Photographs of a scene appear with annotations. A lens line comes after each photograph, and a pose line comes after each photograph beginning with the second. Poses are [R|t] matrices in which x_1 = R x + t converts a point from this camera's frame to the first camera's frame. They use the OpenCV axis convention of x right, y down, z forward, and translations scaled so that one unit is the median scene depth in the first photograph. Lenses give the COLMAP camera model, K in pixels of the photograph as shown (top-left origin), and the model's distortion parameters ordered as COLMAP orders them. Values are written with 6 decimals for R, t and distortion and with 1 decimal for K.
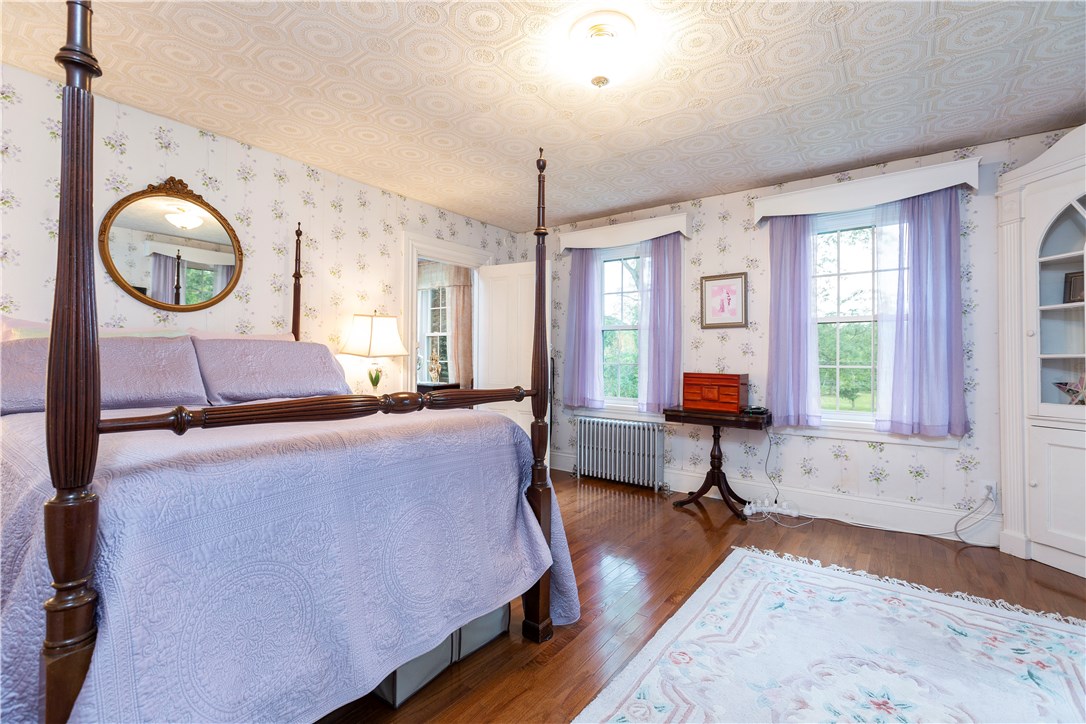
lens RADIAL K [[482.1, 0, 542.7], [0, 482.1, 355.6], [0, 0, 1]] dist [-0.000739, 0.000637]
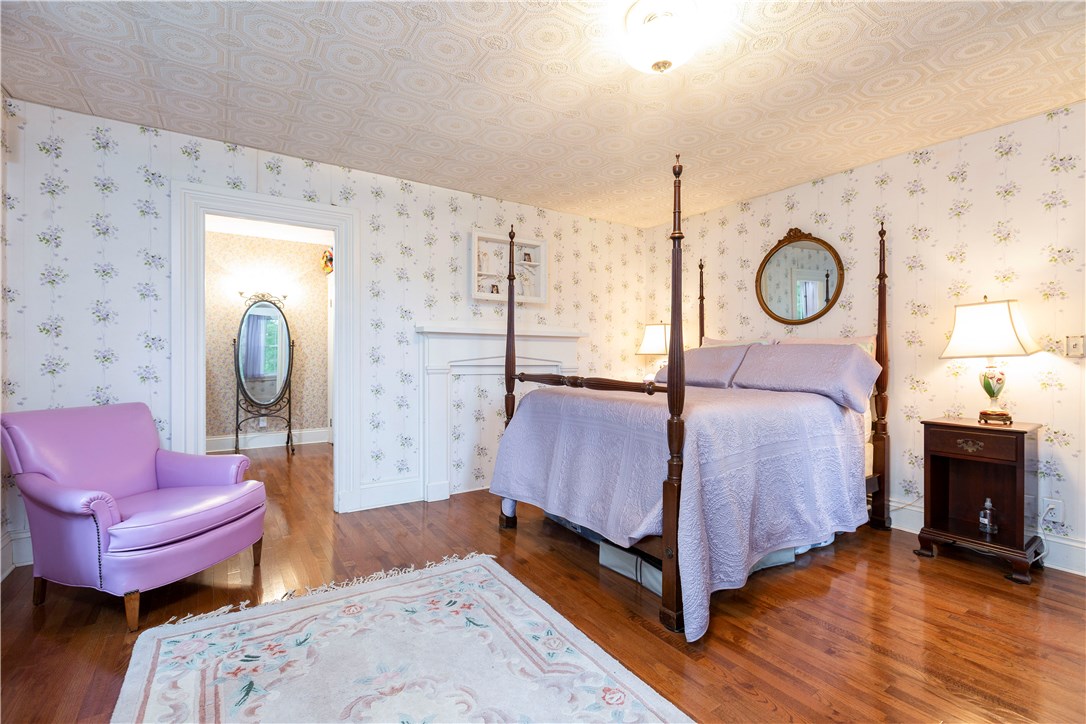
lens RADIAL K [[482.1, 0, 542.5], [0, 482.1, 357.8], [0, 0, 1]] dist [-0.000739, 0.000637]
pose [[-0.341005, -0.001820, -0.940060, 0.790887], [0.002116, 0.999994, -0.002703, 0.004827], [0.940059, -0.002911, -0.340999, 0.803661]]
